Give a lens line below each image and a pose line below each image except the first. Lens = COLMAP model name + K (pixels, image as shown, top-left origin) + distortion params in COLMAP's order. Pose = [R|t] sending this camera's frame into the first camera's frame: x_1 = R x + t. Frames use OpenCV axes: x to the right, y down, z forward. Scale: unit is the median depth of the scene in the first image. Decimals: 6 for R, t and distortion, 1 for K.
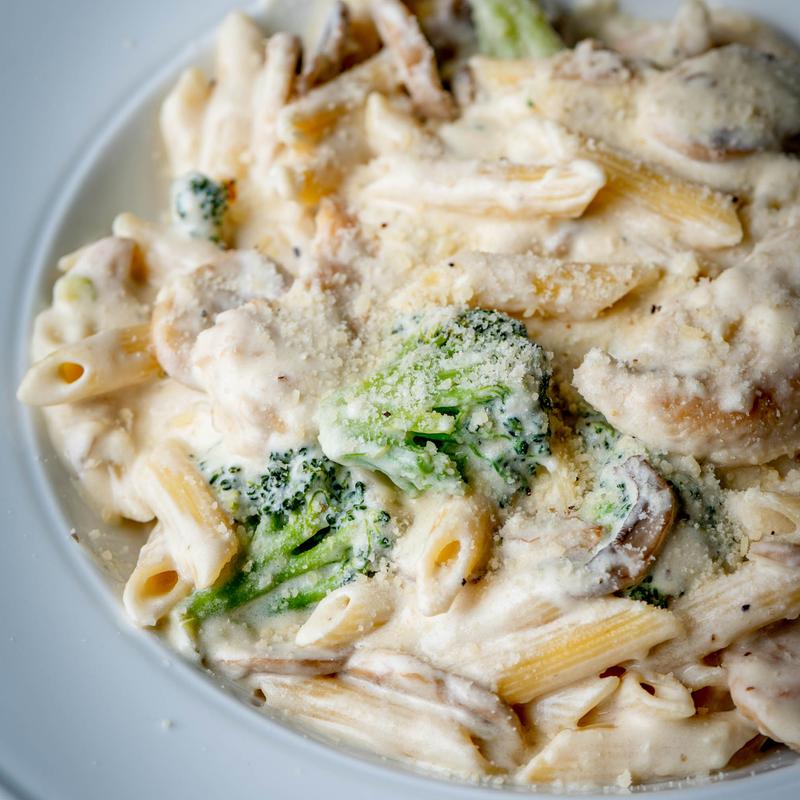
lens RADIAL K [[3880.8, 0, 399.5], [0, 3880.8, 399.6], [0, 0, 1]] dist [0.083295, 0.000000]
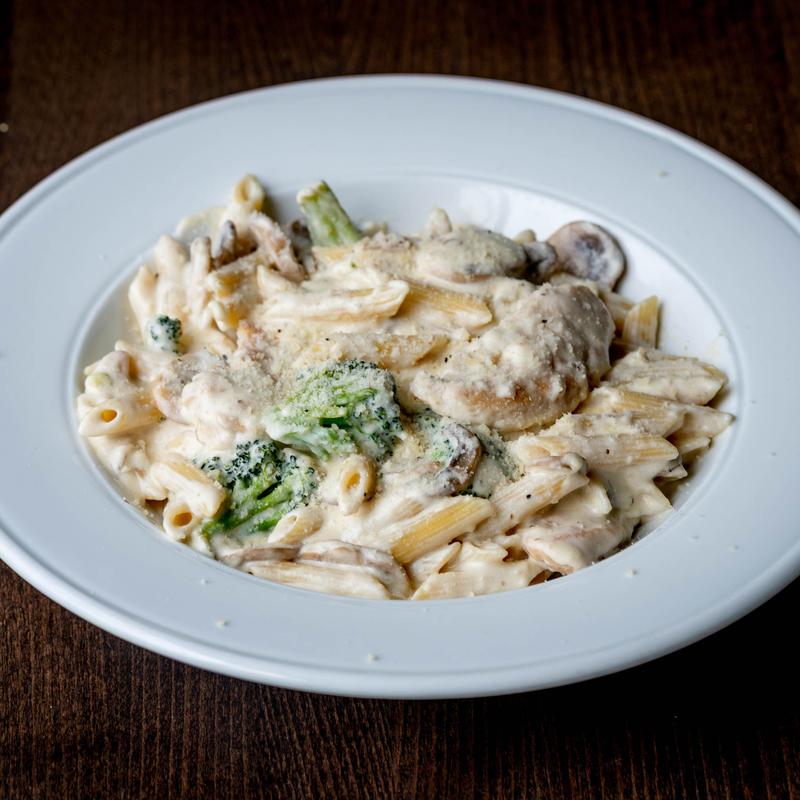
lens RADIAL K [[3880.8, 0, 400.3], [0, 3880.8, 400.2], [0, 0, 1]] dist [0.083295, 0.000000]
pose [[0.984853, -0.070324, 0.158489, -0.228966], [0.105361, 0.968668, -0.224904, 0.381003], [-0.137707, 0.238196, 0.961405, -0.633852]]
